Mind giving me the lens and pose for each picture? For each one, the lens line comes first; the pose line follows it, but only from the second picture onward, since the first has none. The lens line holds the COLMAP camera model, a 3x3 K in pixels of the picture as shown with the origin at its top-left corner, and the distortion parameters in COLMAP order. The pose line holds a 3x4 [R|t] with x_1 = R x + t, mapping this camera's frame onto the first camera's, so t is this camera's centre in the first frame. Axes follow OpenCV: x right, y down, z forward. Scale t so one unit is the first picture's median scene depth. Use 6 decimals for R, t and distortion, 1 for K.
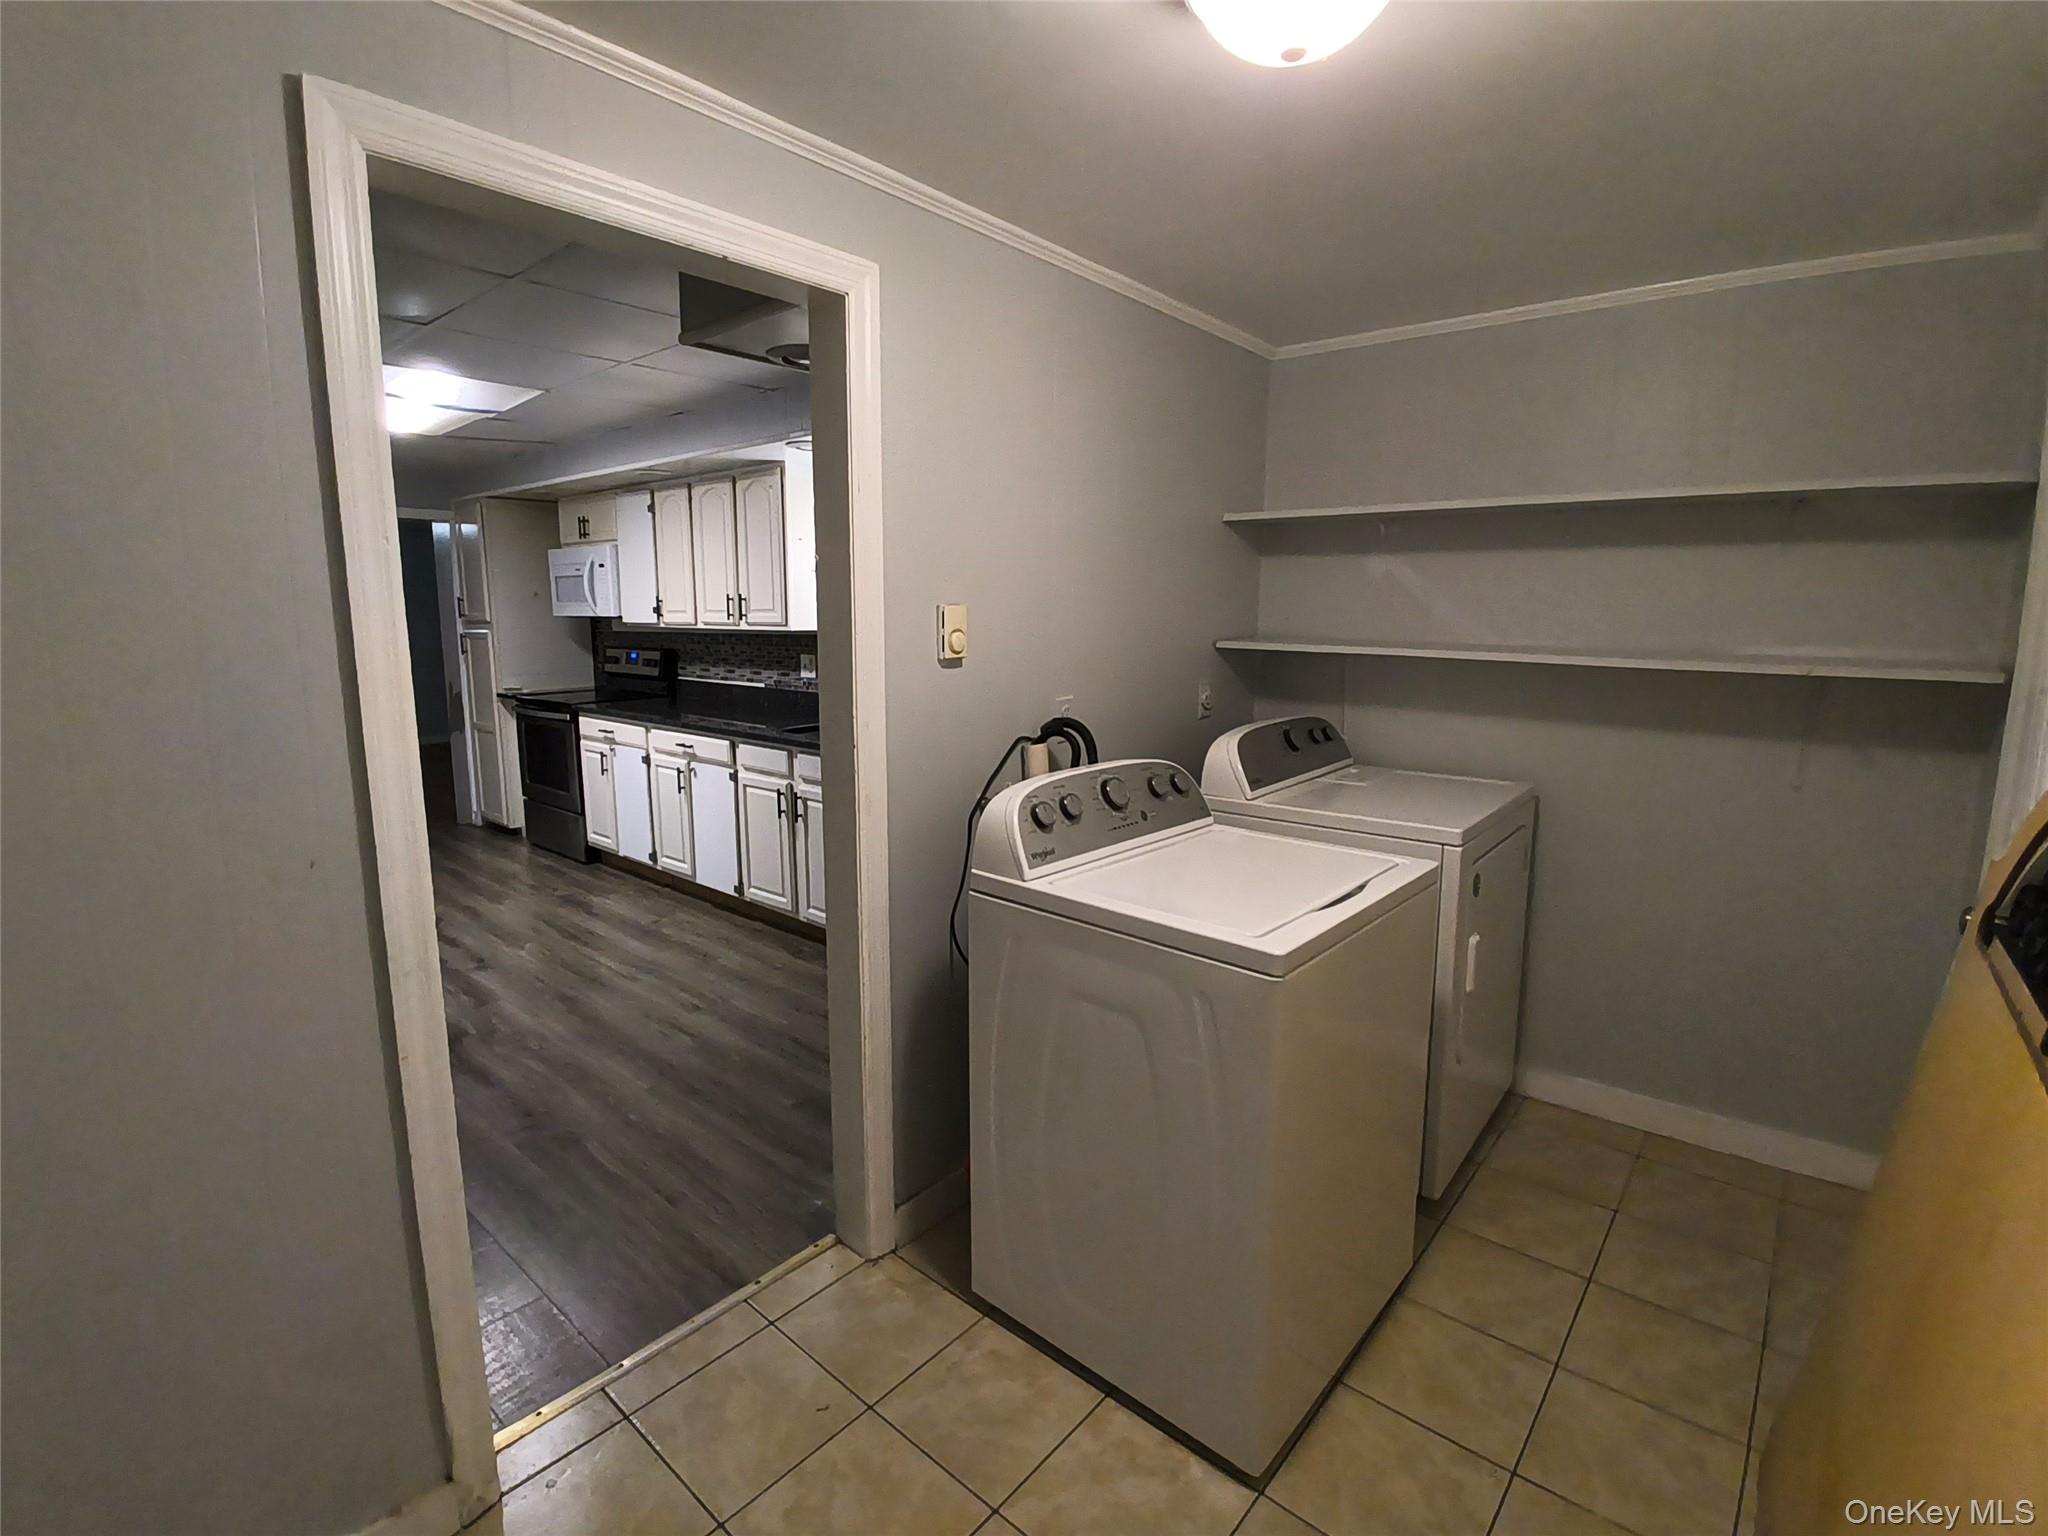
lens RADIAL K [[951.7, 0, 1018.0], [0, 951.7, 759.5], [0, 0, 1]] dist [0.000535, -0.016870]
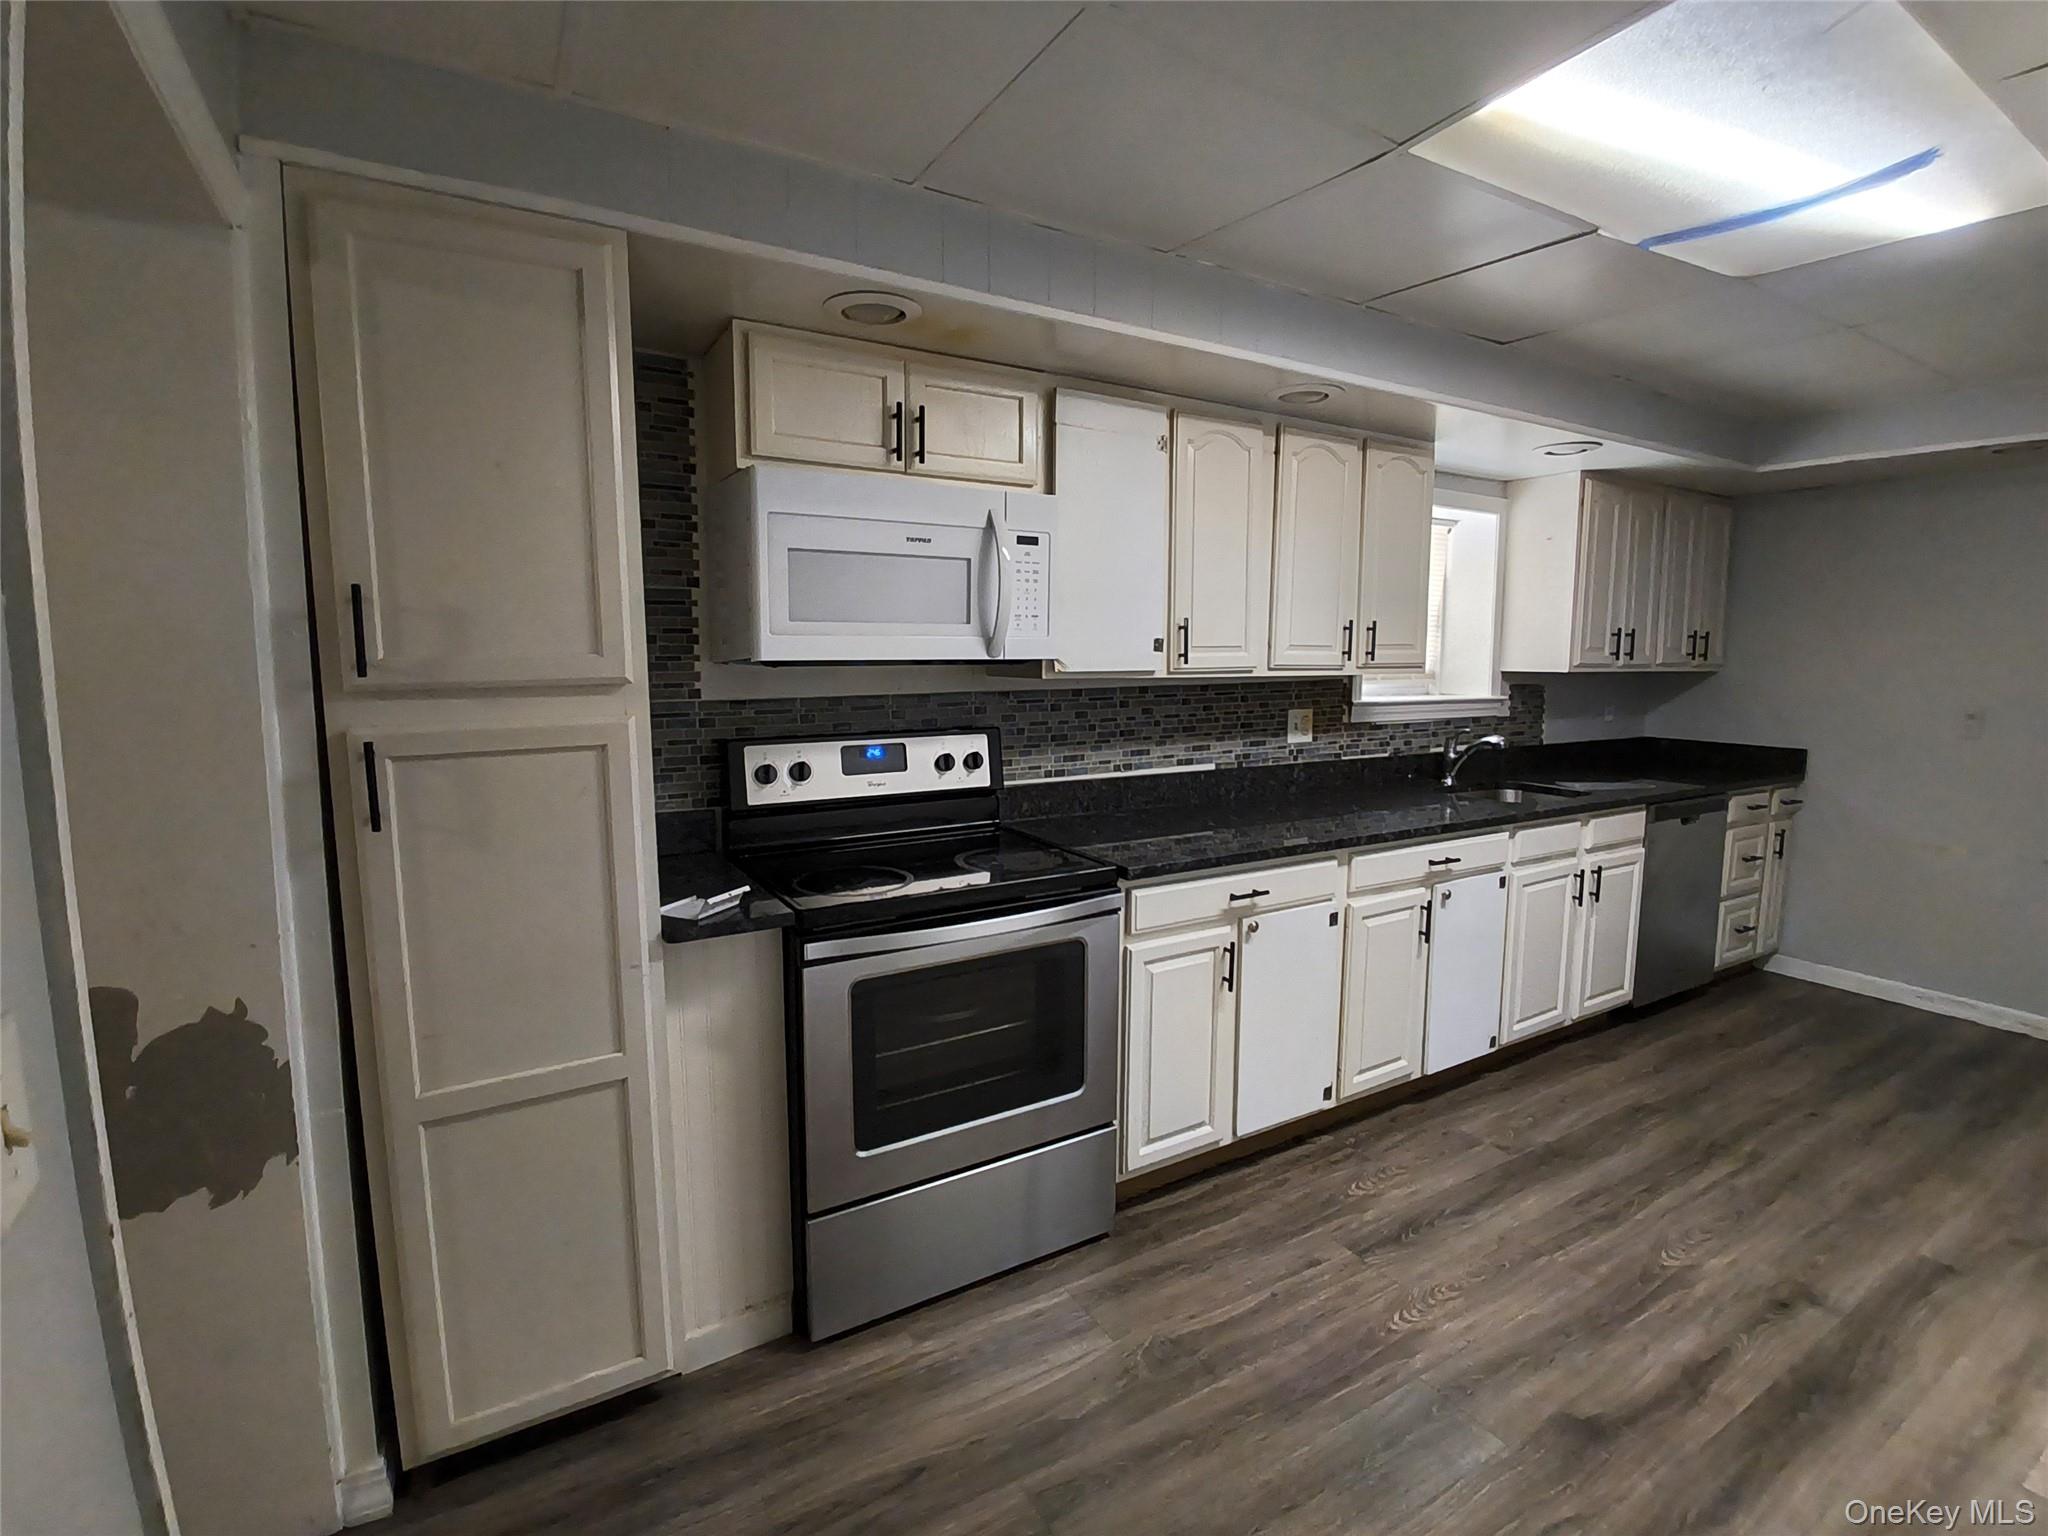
lens RADIAL K [[951.7, 0, 1018.0], [0, 951.7, 759.5], [0, 0, 1]] dist [0.000535, -0.016870]
pose [[0.313843, -0.117353, 0.942195, -0.936859], [0.142505, 0.986914, 0.075454, -0.154985], [-0.938720, 0.110587, 0.326459, 0.966528]]
